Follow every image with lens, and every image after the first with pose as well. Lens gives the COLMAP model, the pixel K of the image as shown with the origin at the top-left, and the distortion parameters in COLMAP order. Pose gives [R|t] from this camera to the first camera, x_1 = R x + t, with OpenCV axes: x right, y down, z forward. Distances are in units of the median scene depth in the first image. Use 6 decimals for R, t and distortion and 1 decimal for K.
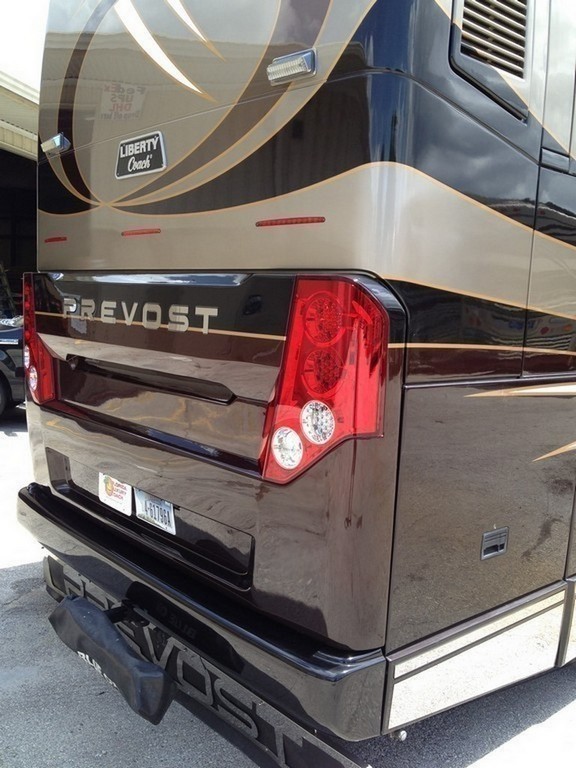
lens RADIAL K [[746.5, 0, 288.0], [0, 746.5, 384.0], [0, 0, 1]] dist [0.084582, -0.324198]
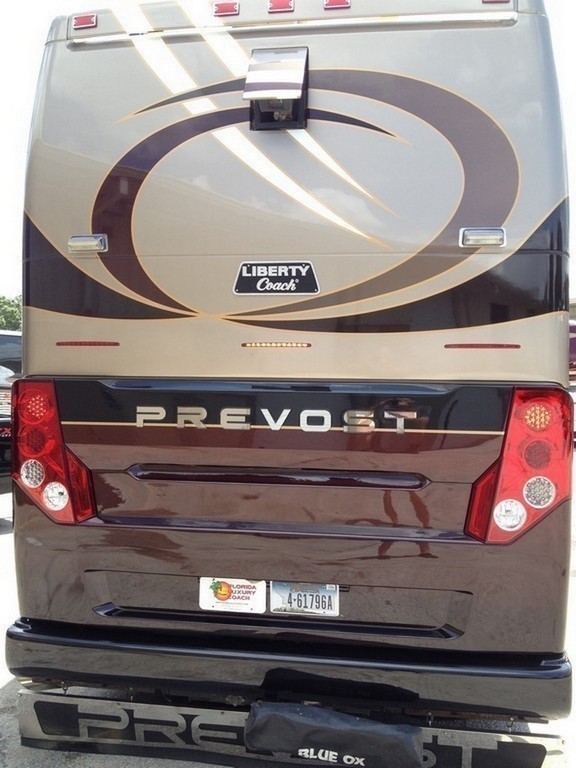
lens RADIAL K [[746.5, 0, 288.0], [0, 746.5, 384.0], [0, 0, 1]] dist [0.084582, -0.324198]
pose [[0.755609, -0.017032, 0.654802, -0.931227], [0.086637, 0.993478, -0.074134, -0.064570], [-0.649268, 0.112746, 0.752156, 0.172169]]
